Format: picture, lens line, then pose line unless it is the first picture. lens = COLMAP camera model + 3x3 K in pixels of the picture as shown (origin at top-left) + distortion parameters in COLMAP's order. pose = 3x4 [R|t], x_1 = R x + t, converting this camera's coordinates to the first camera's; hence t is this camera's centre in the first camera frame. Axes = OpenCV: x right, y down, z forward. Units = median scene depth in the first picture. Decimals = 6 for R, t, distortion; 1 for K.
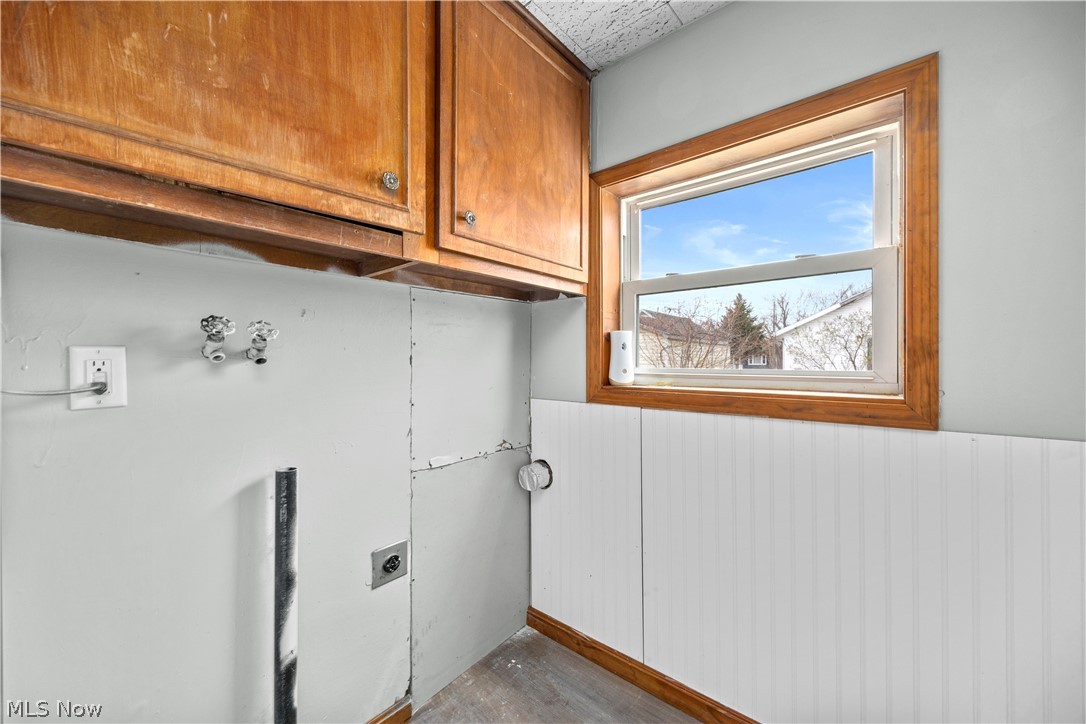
lens RADIAL K [[431.4, 0, 540.5], [0, 431.4, 358.1], [0, 0, 1]] dist [-0.004604, 0.000038]
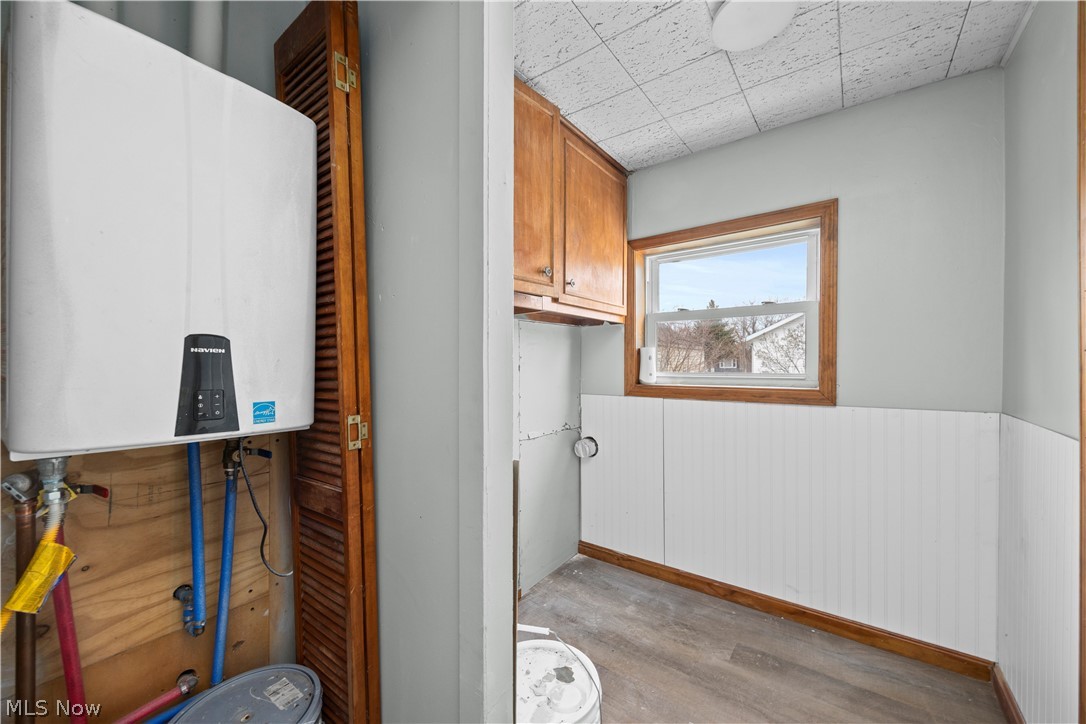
lens RADIAL K [[431.4, 0, 541.9], [0, 431.4, 368.6], [0, 0, 1]] dist [-0.004604, 0.000038]
pose [[0.998226, -0.003865, 0.059414, -0.293325], [0.002954, 0.999877, 0.015426, -0.015806], [-0.059466, -0.015223, 0.998114, -0.509308]]
